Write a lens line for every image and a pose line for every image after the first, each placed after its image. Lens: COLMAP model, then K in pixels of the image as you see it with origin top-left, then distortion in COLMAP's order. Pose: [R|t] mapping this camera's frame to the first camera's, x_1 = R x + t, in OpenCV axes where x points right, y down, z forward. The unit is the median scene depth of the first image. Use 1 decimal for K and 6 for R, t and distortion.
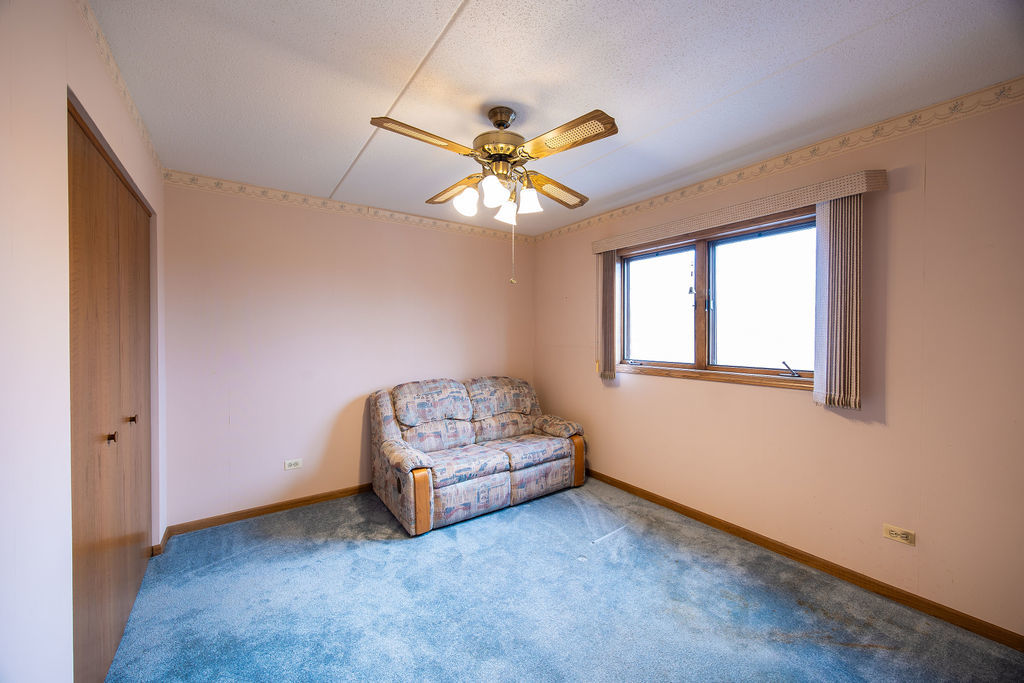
lens RADIAL K [[389.2, 0, 512.3], [0, 389.2, 340.3], [0, 0, 1]] dist [-0.000081, -0.000238]
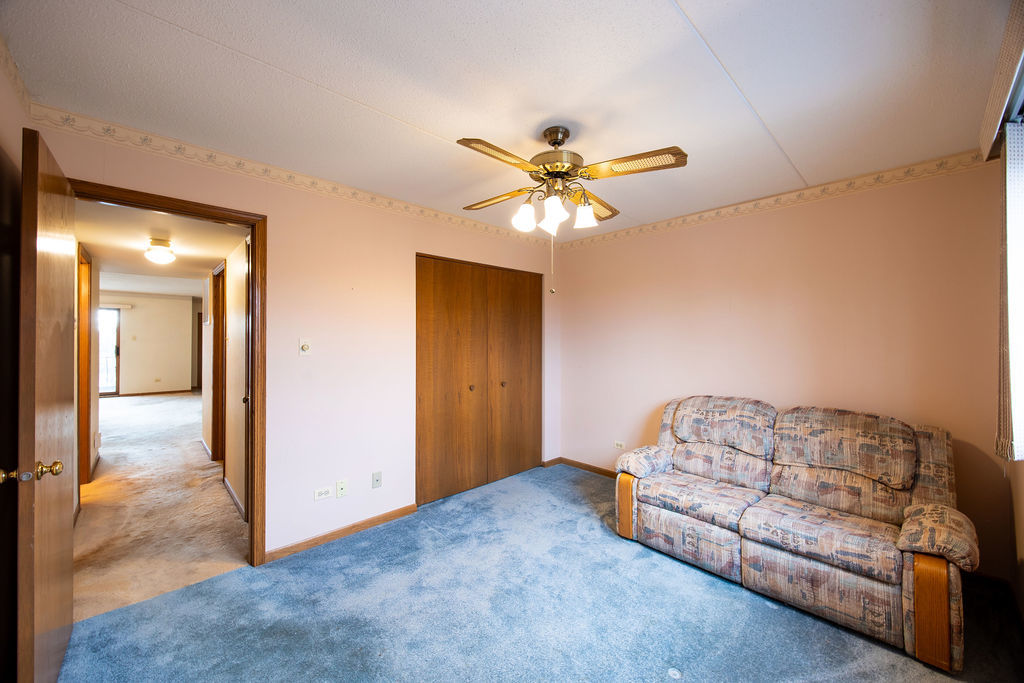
lens RADIAL K [[389.2, 0, 511.1], [0, 389.2, 337.1], [0, 0, 1]] dist [-0.000081, -0.000238]
pose [[0.134199, -0.007918, -0.990923, 0.614068], [-0.016245, 0.999816, -0.010189, -0.012359], [0.990821, 0.017465, 0.134046, 0.456248]]
